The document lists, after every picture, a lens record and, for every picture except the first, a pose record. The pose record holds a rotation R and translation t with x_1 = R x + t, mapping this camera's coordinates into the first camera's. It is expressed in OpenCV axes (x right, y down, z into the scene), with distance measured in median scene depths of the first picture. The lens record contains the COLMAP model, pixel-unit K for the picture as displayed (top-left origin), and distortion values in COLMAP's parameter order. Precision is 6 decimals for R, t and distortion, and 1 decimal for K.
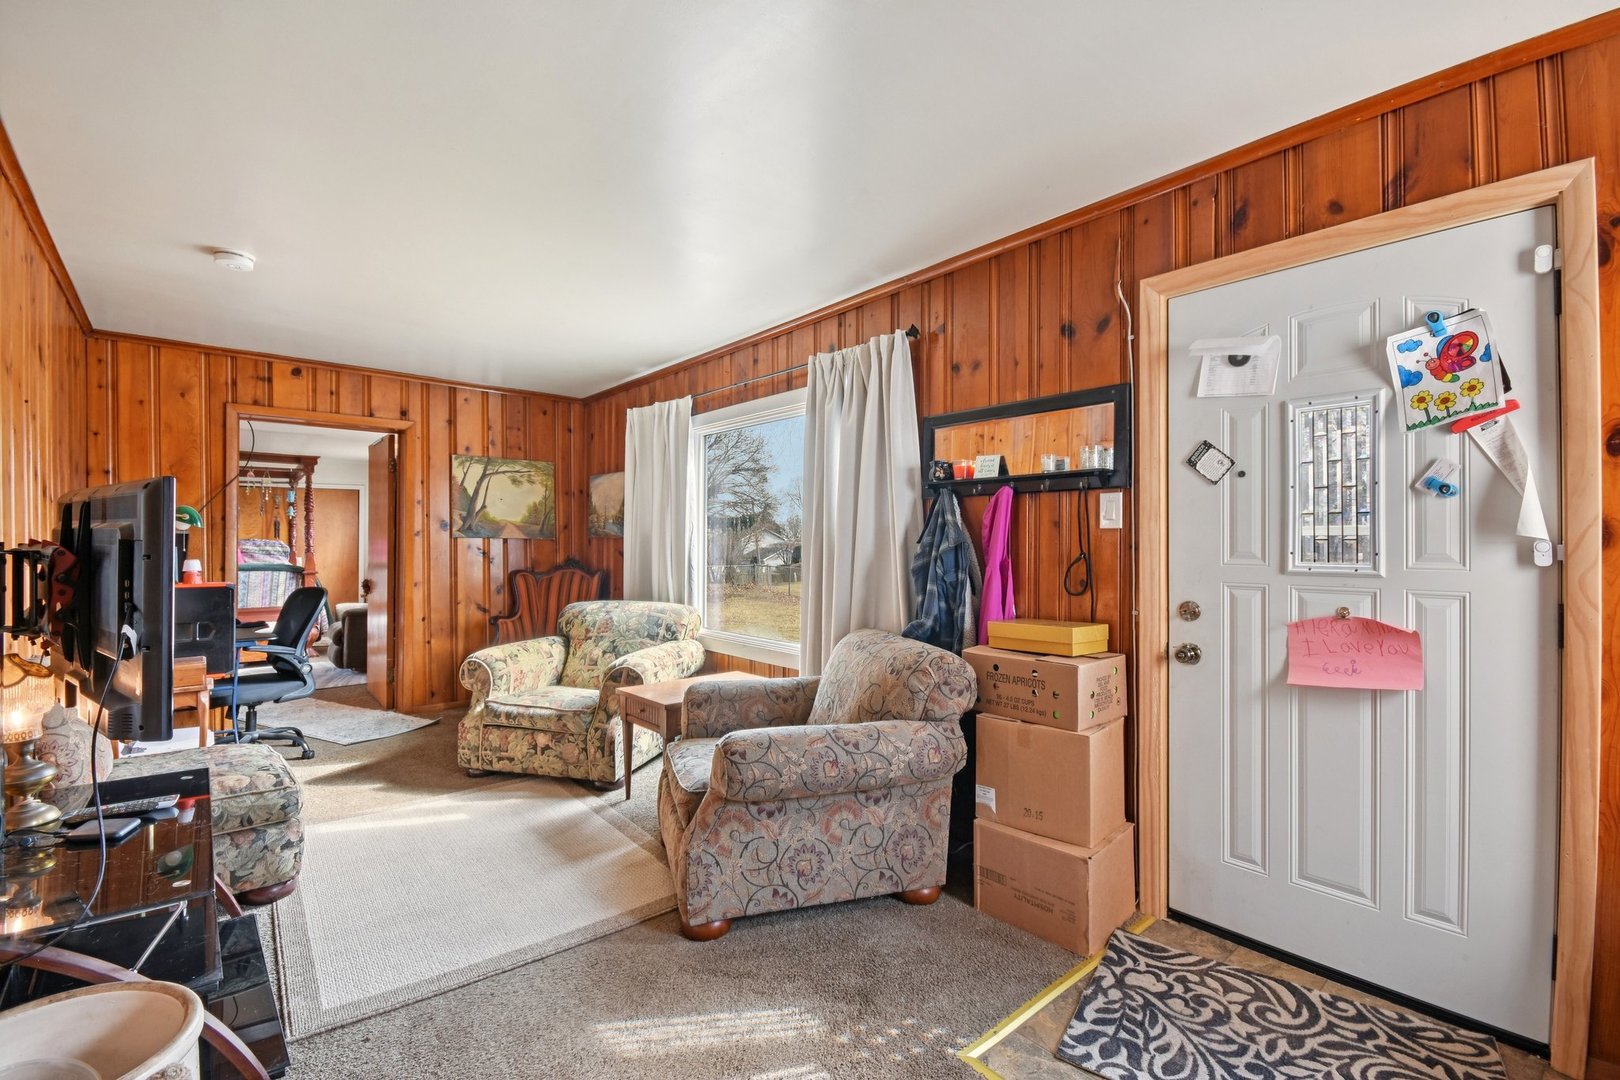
lens RADIAL K [[716.4, 0, 809.5], [0, 716.4, 537.4], [0, 0, 1]] dist [-0.000303, -0.003342]
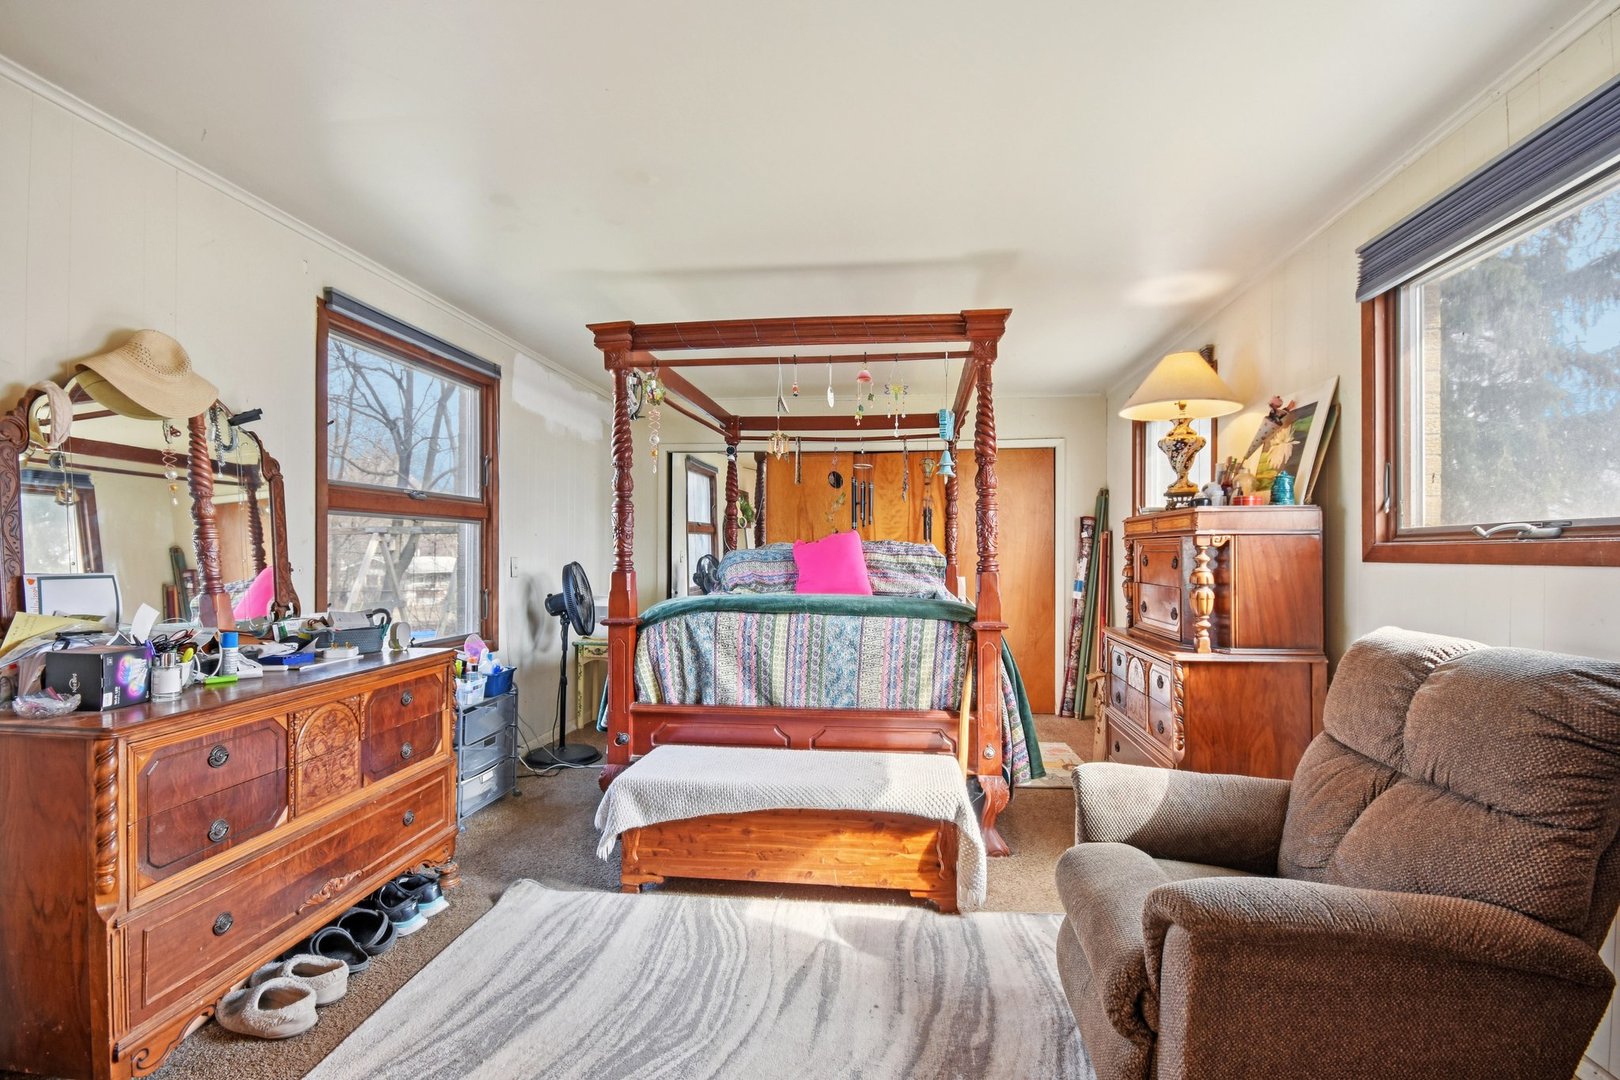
lens RADIAL K [[748.2, 0, 817.0], [0, 748.2, 550.5], [0, 0, 1]] dist [-0.000201, 0.000001]
pose [[0.694631, -0.001265, -0.719365, -0.752511], [0.004002, 0.999990, 0.002106, 0.013592], [0.719355, -0.004342, 0.694629, 1.041523]]
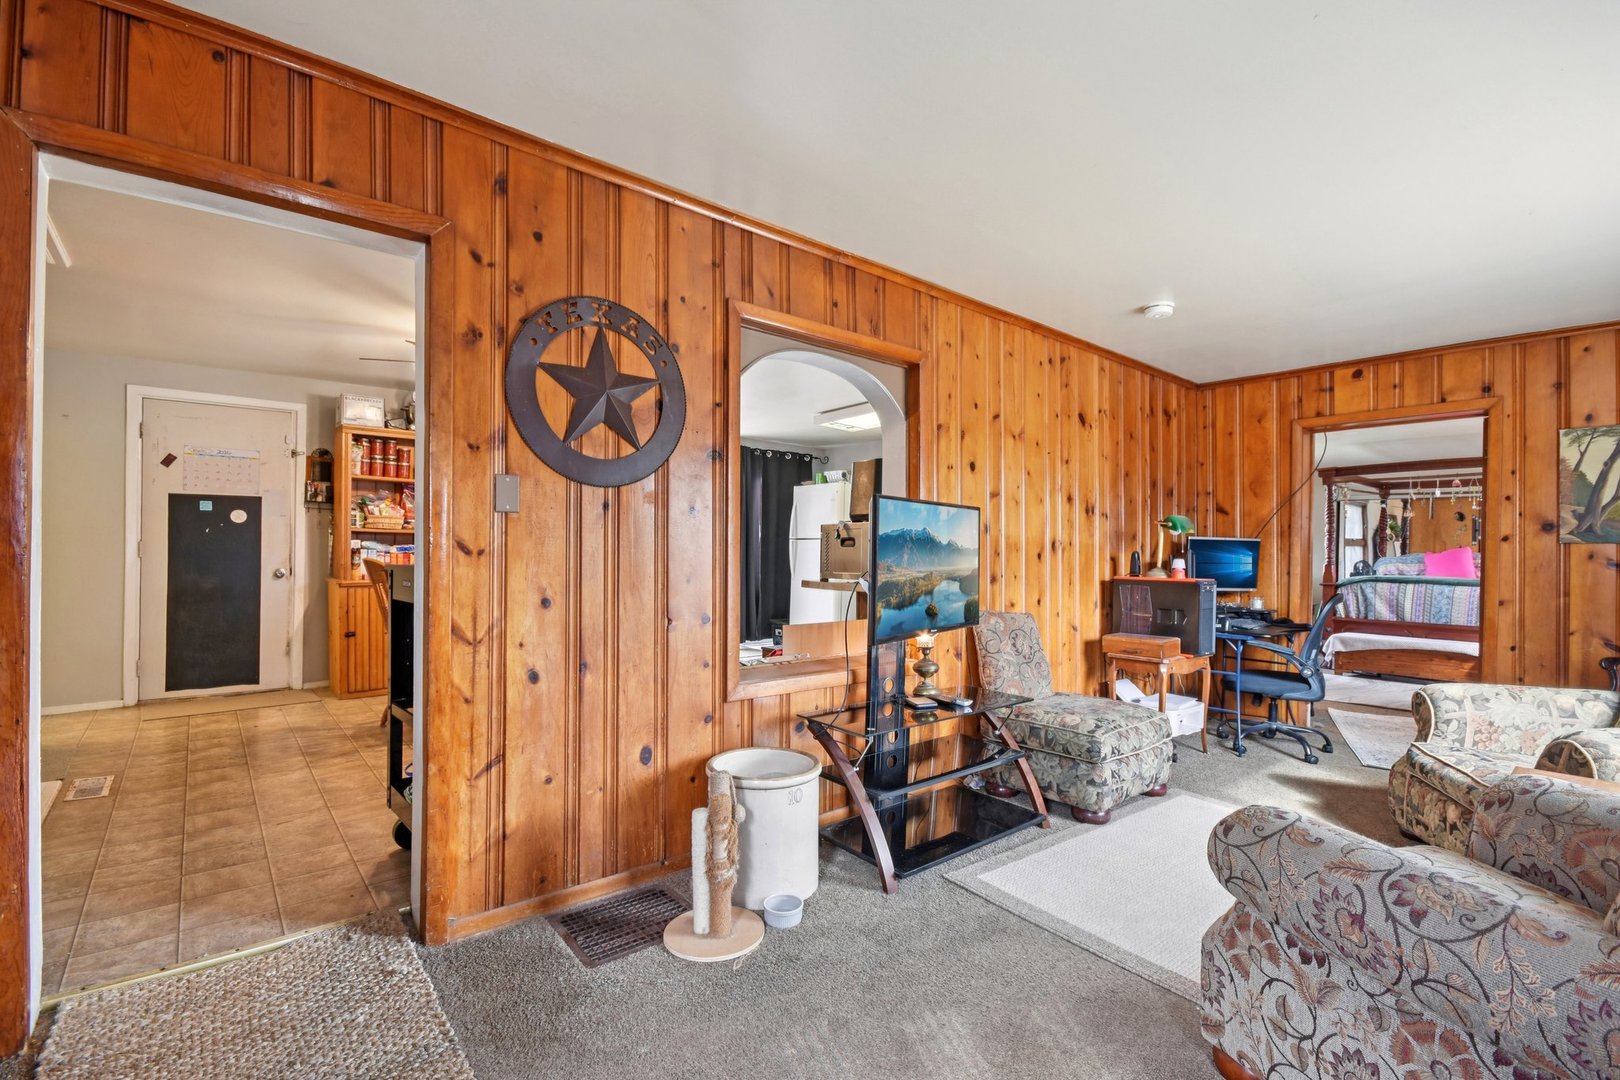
lens RADIAL K [[716.4, 0, 813.3], [0, 716.4, 556.5], [0, 0, 1]] dist [-0.000303, -0.003342]
pose [[-0.012464, 0.003734, -0.999915, 0.249859], [-0.008368, 0.999958, 0.003838, 0.018159], [0.999887, 0.008415, -0.012432, 0.256685]]
